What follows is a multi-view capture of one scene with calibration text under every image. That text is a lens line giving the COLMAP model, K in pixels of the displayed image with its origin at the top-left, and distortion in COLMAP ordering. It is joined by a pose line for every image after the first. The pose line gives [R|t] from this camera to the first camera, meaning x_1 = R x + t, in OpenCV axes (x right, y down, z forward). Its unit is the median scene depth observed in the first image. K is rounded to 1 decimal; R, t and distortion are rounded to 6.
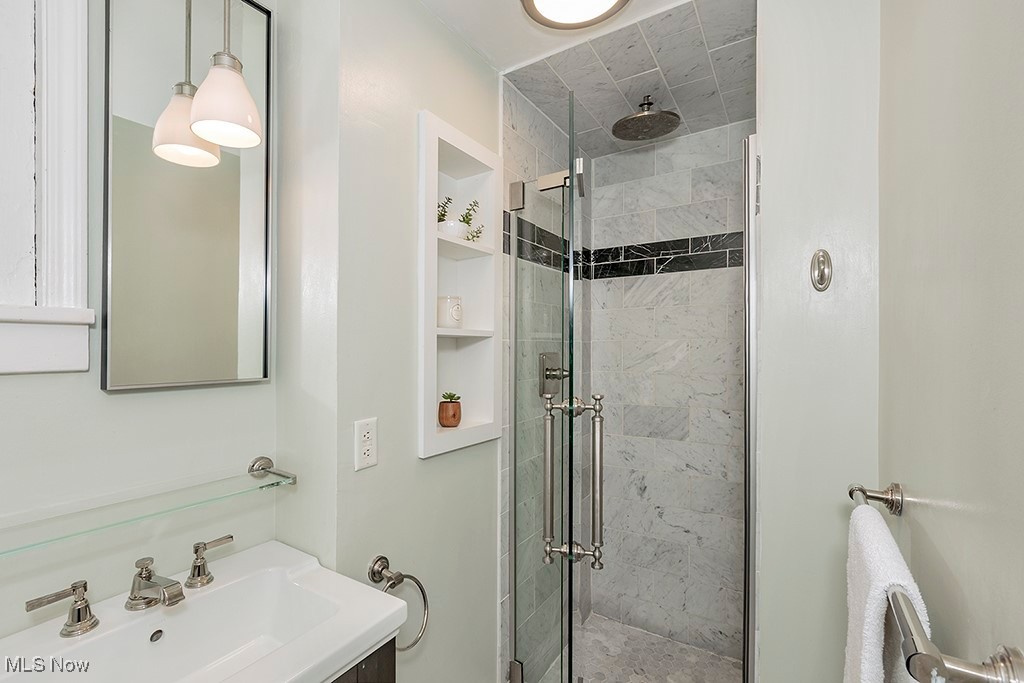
lens RADIAL K [[468.7, 0, 473.4], [0, 468.7, 348.0], [0, 0, 1]] dist [0.001578, -0.000211]
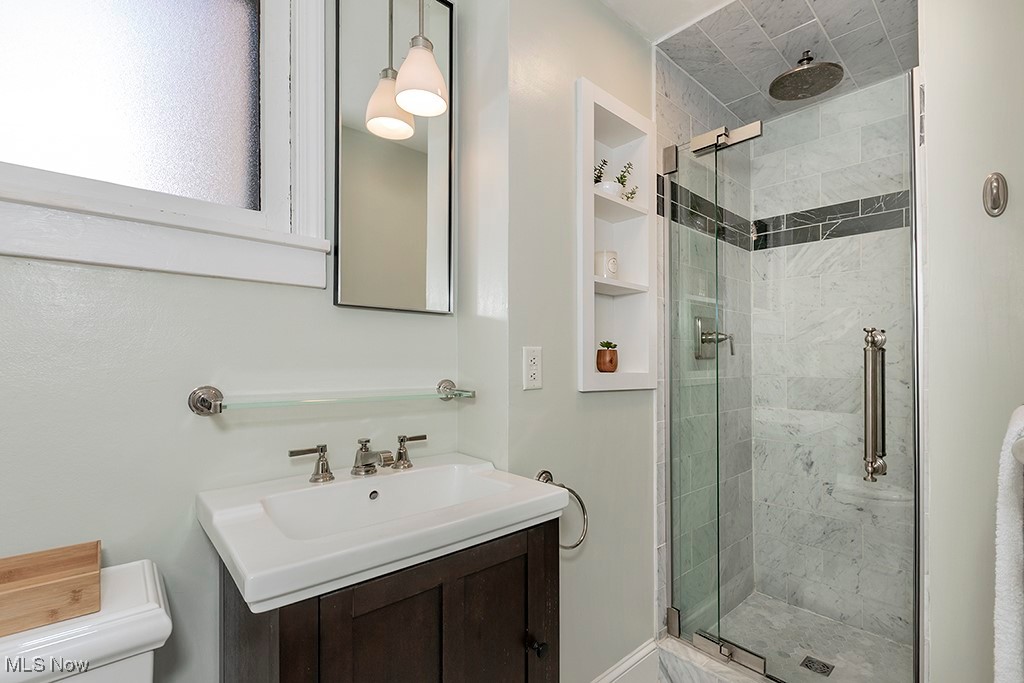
lens RADIAL K [[468.7, 0, 545.7], [0, 468.7, 358.8], [0, 0, 1]] dist [0.001578, -0.000211]
pose [[0.982346, -0.005934, -0.186980, 0.013286], [0.005343, 0.999979, -0.003662, 0.133715], [0.186998, 0.002599, 0.982357, -0.089004]]
